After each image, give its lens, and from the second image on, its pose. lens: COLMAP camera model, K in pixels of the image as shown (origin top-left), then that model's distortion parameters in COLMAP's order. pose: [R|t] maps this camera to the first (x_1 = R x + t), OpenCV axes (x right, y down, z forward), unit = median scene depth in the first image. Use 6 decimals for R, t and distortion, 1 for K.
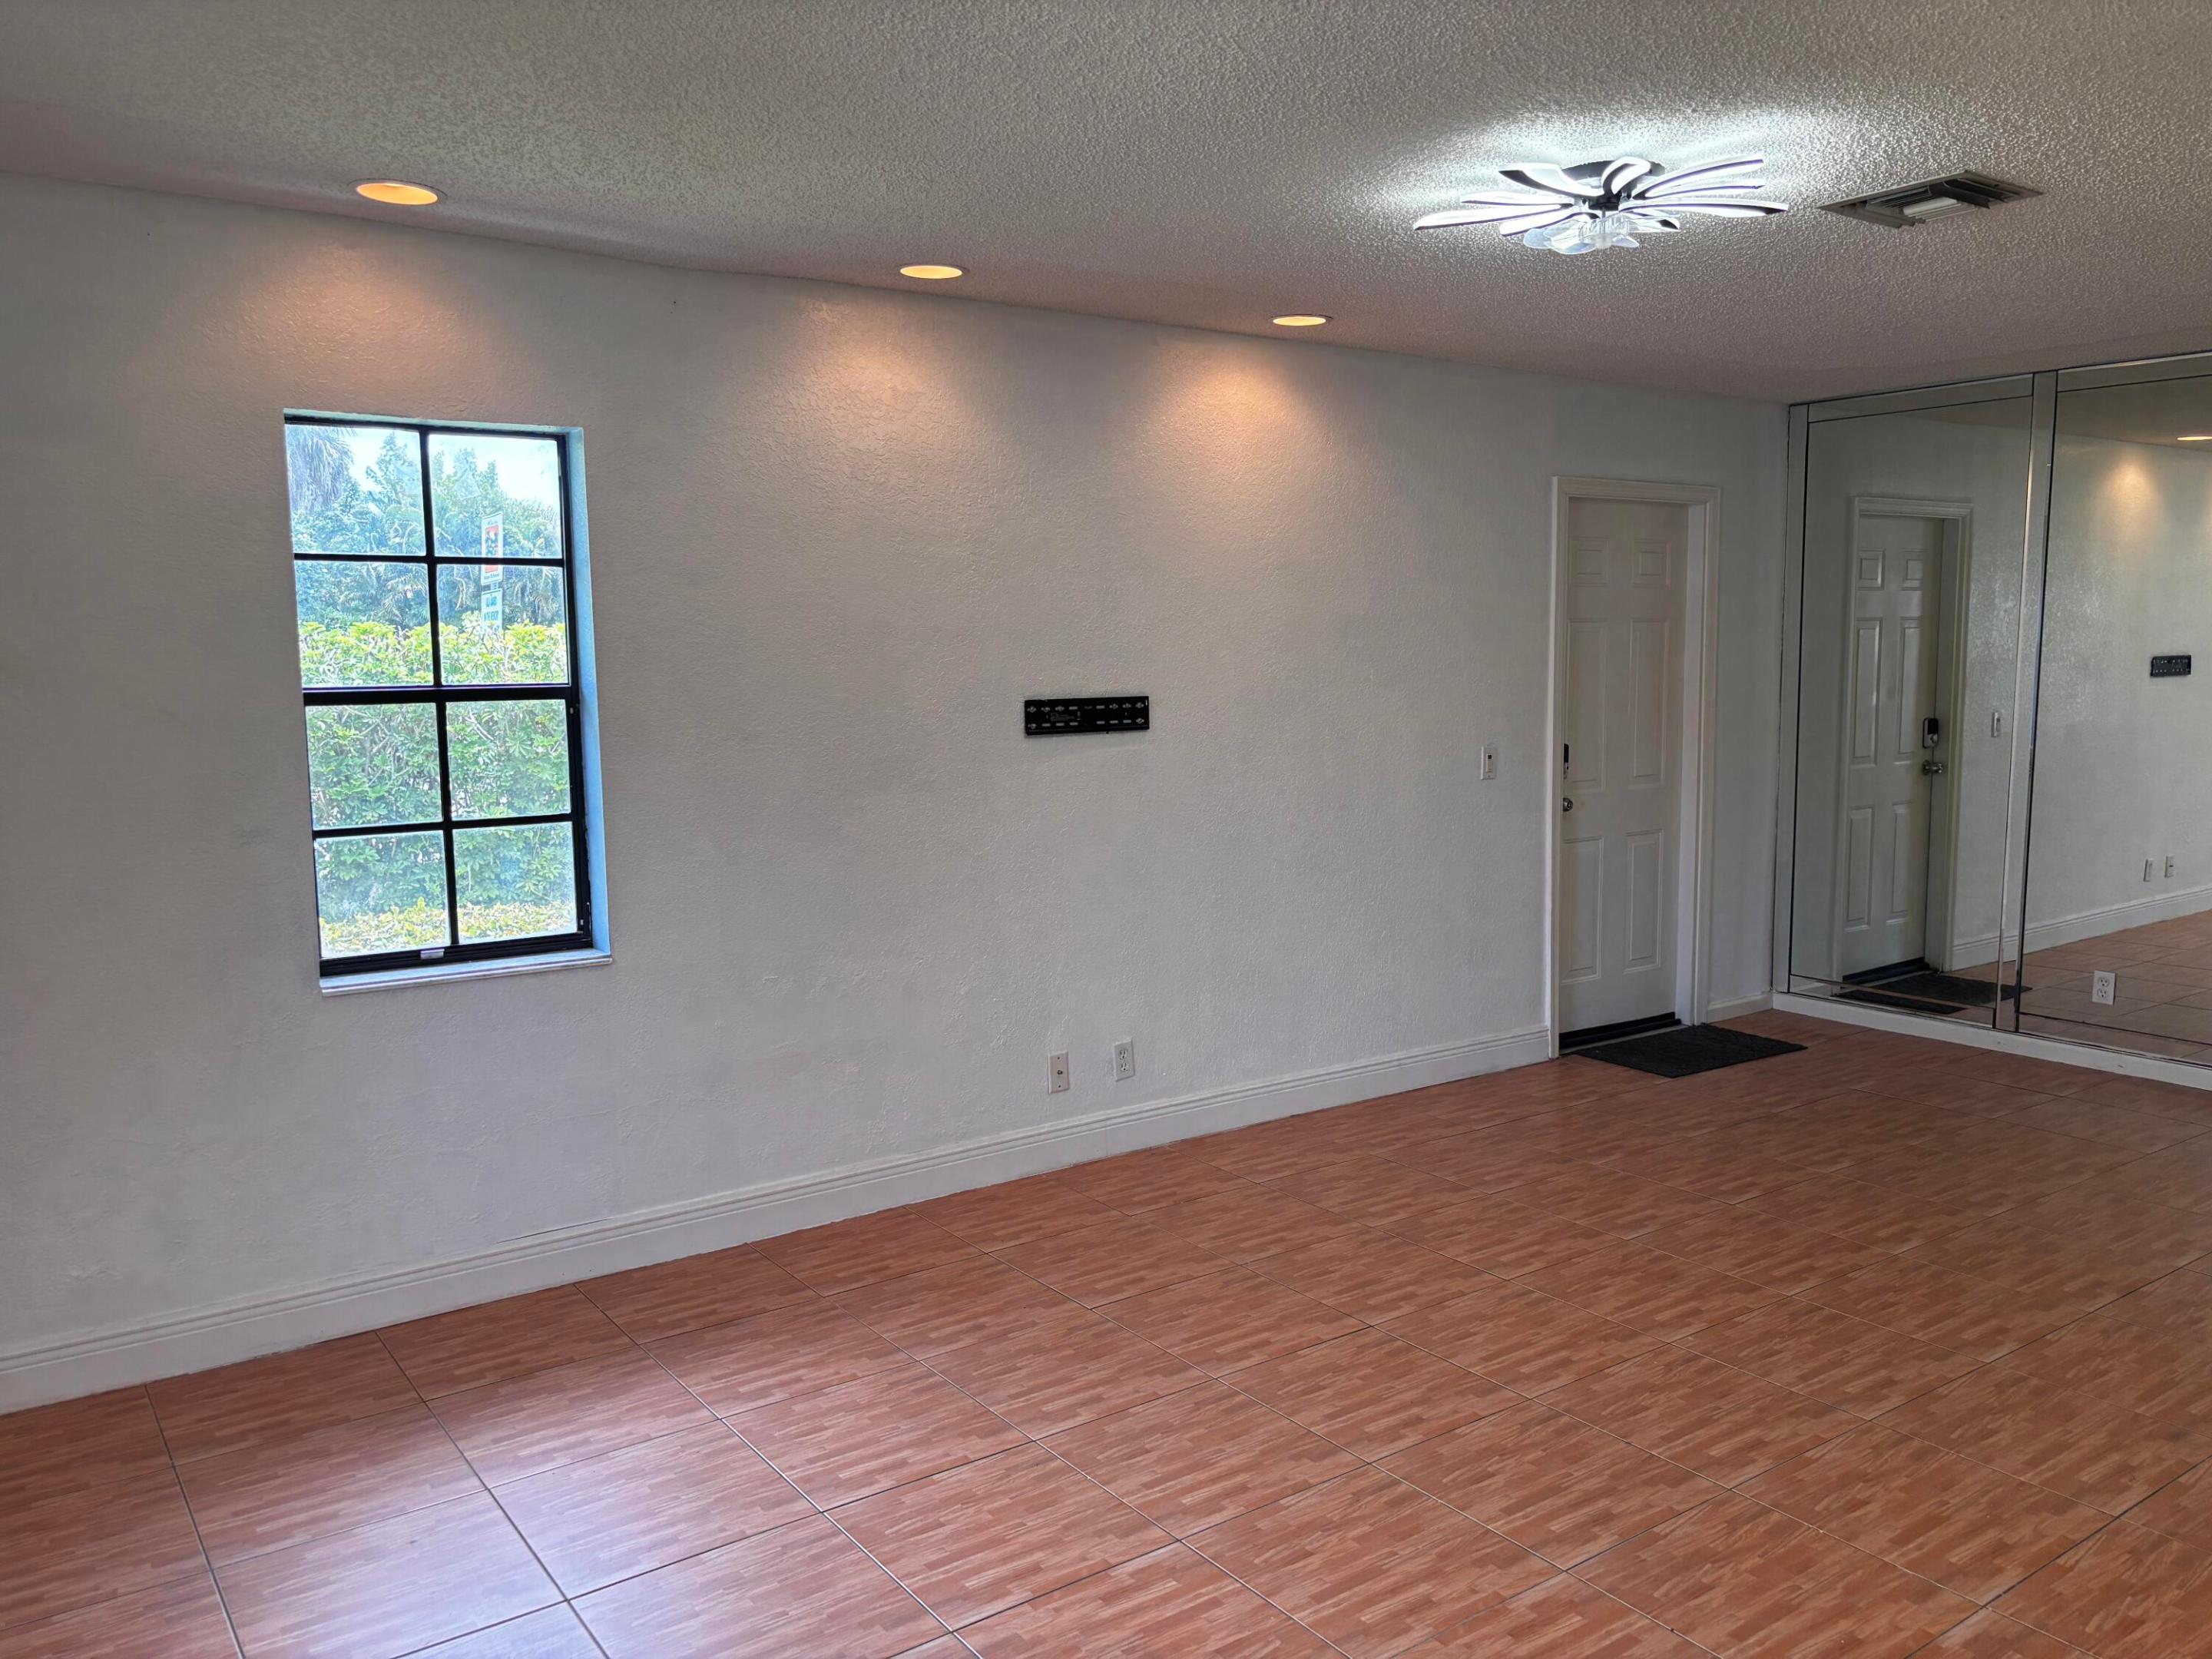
lens RADIAL K [[1682.1, 0, 1095.2], [0, 1682.1, 852.7], [0, 0, 1]] dist [0.049360, -0.055391]
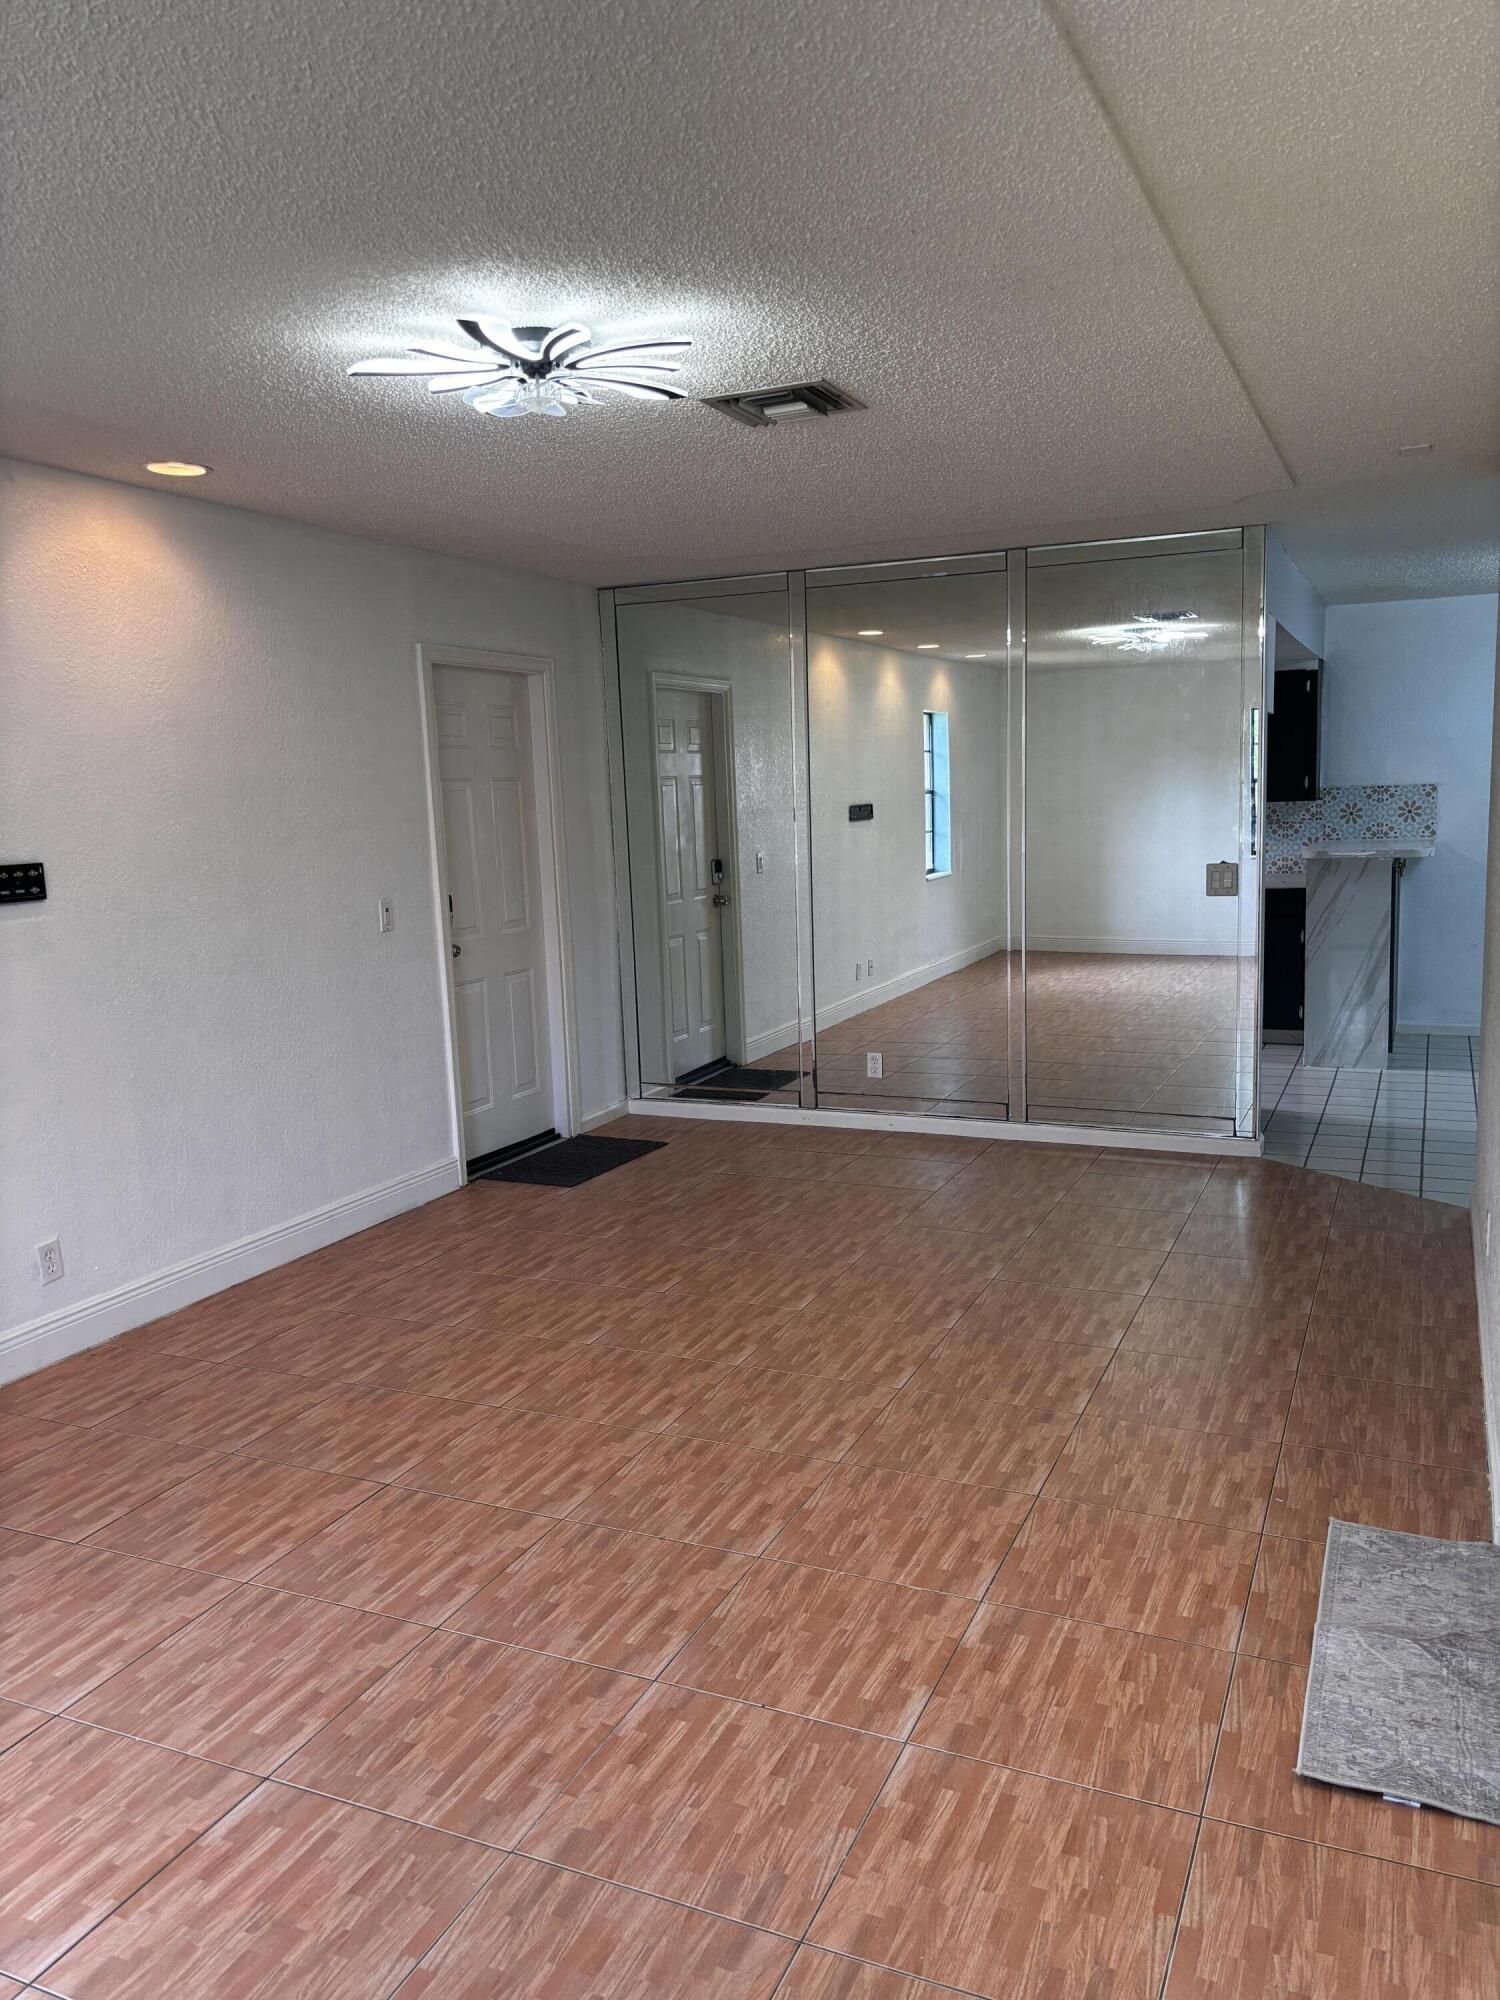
lens RADIAL K [[1517.8, 0, 739.5], [0, 1517.8, 1008.9], [0, 0, 1]] dist [0.011010, -0.008416]
pose [[0.862992, -0.089510, 0.497225, -0.077656], [0.085133, 0.995871, 0.031517, -0.009536], [-0.497993, 0.015132, 0.867049, 0.116161]]
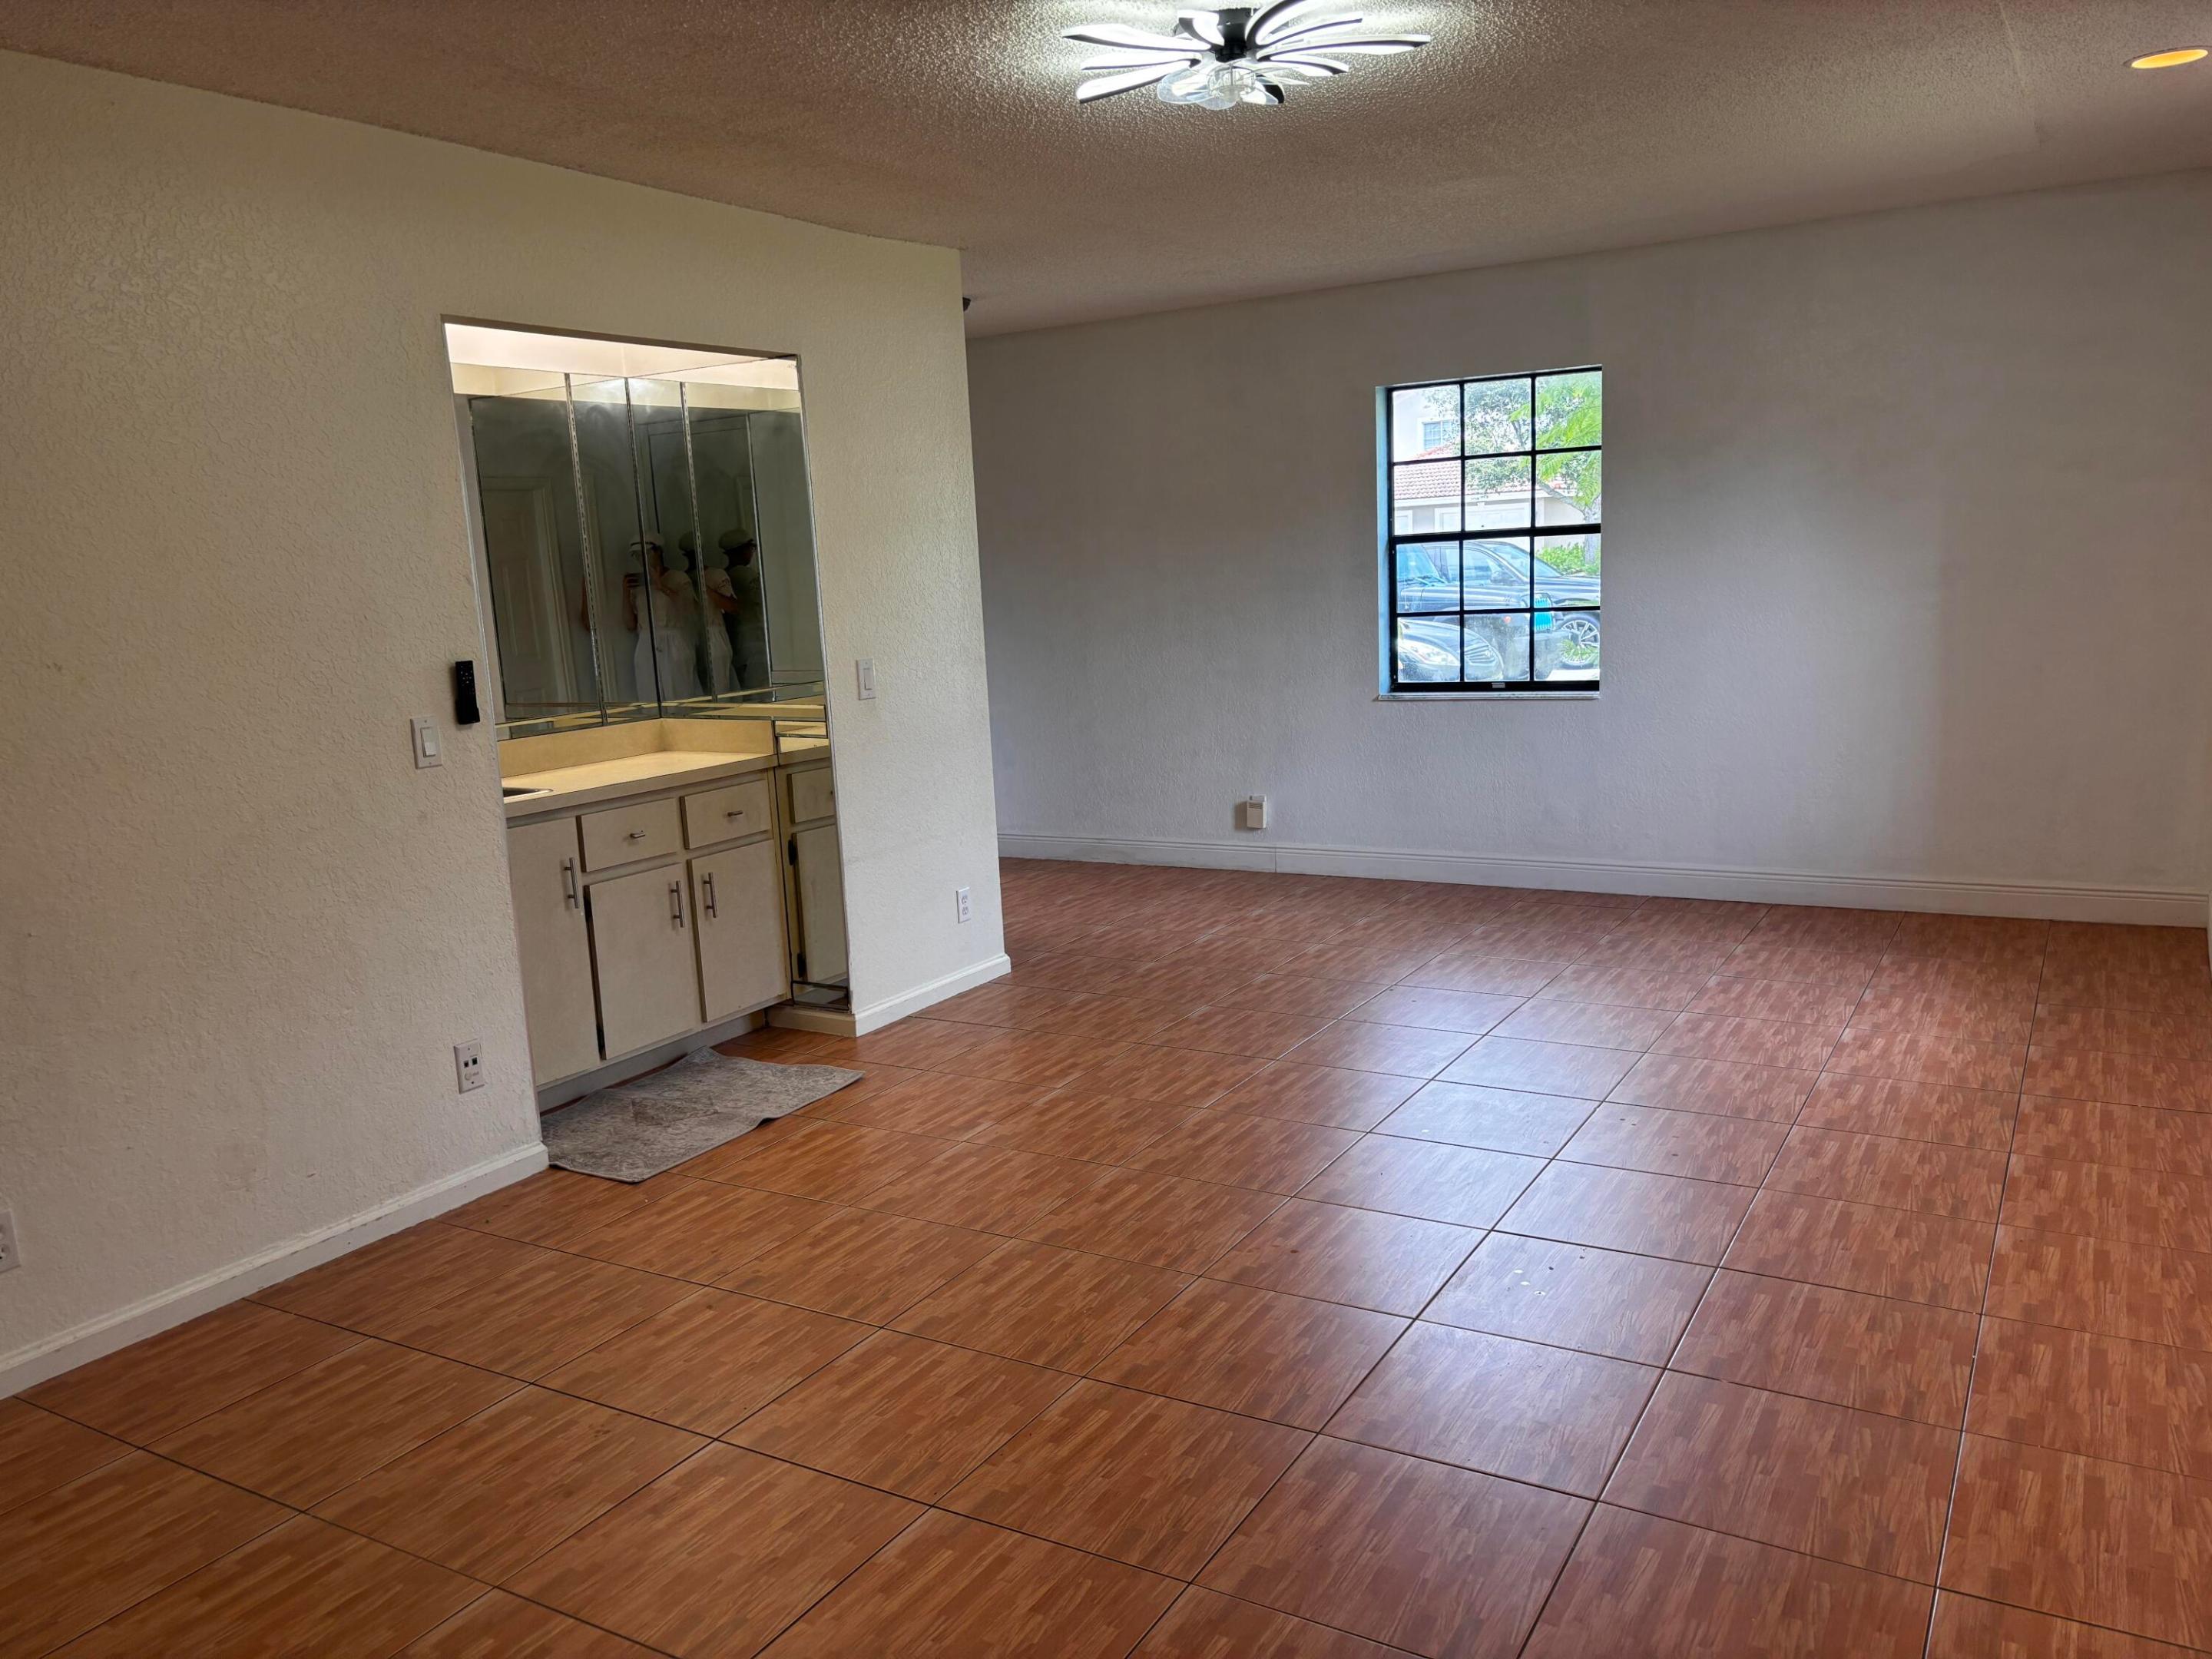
lens RADIAL K [[1673.4, 0, 1105.6], [0, 1673.4, 841.7], [0, 0, 1]] dist [0.041459, -0.055731]
pose [[-0.911971, 0.125374, -0.390629, 0.692316], [0.010435, 0.958941, 0.283413, -0.191169], [0.410123, 0.254388, -0.875834, 1.668922]]
